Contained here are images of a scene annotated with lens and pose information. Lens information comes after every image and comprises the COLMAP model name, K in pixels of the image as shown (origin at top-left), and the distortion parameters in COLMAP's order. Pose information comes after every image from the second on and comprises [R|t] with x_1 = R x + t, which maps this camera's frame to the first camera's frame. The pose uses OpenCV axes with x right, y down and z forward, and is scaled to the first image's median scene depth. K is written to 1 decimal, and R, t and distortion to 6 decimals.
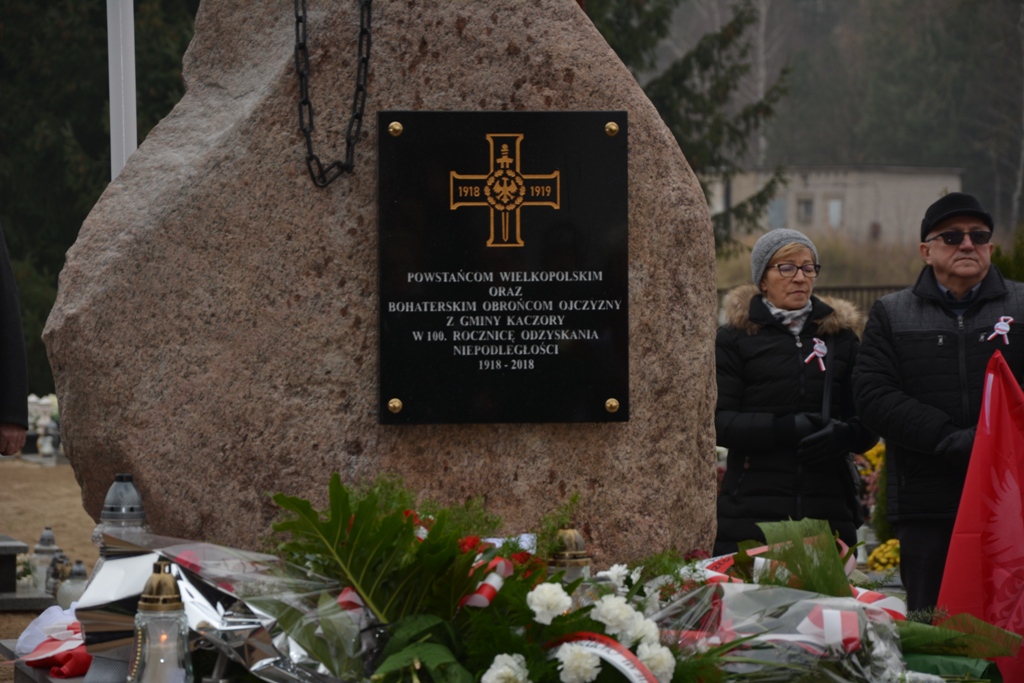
lens RADIAL K [[4293.6, 0, 511.0], [0, 4293.6, 342.1], [0, 0, 1]] dist [1.645575, 0.000000]
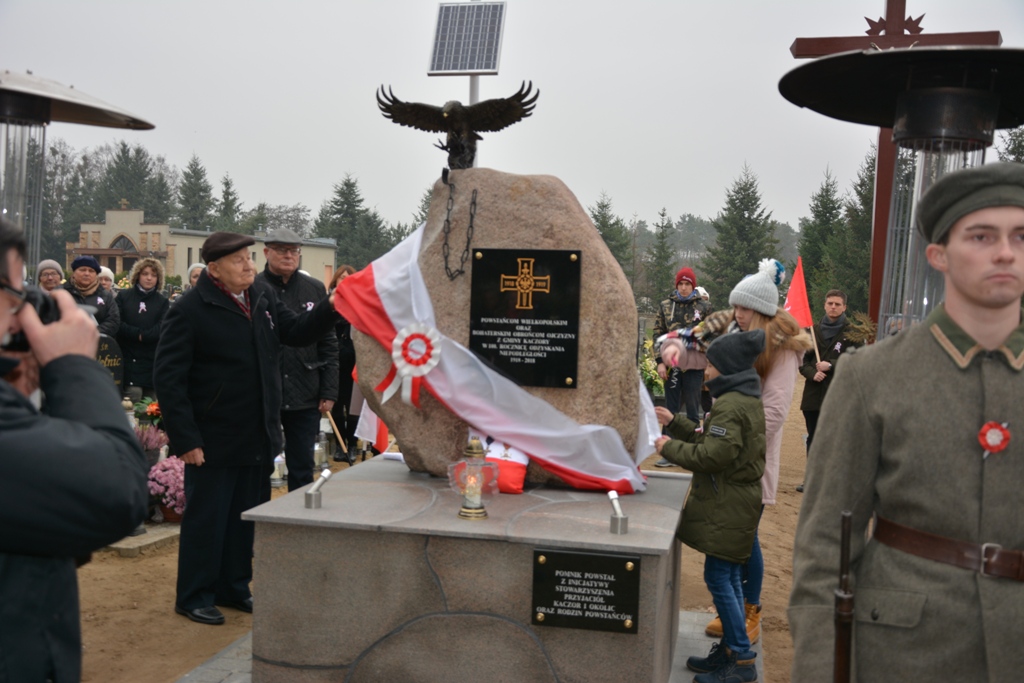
lens RADIAL K [[1083.7, 0, 511.3], [0, 1083.7, 345.4], [0, 0, 1]] dist [-0.001713, 0.000000]
pose [[0.896849, 0.051024, -0.439383, 0.244589], [-0.046309, 0.998697, 0.021451, -0.014604], [0.439905, 0.001109, 0.898044, 0.483609]]
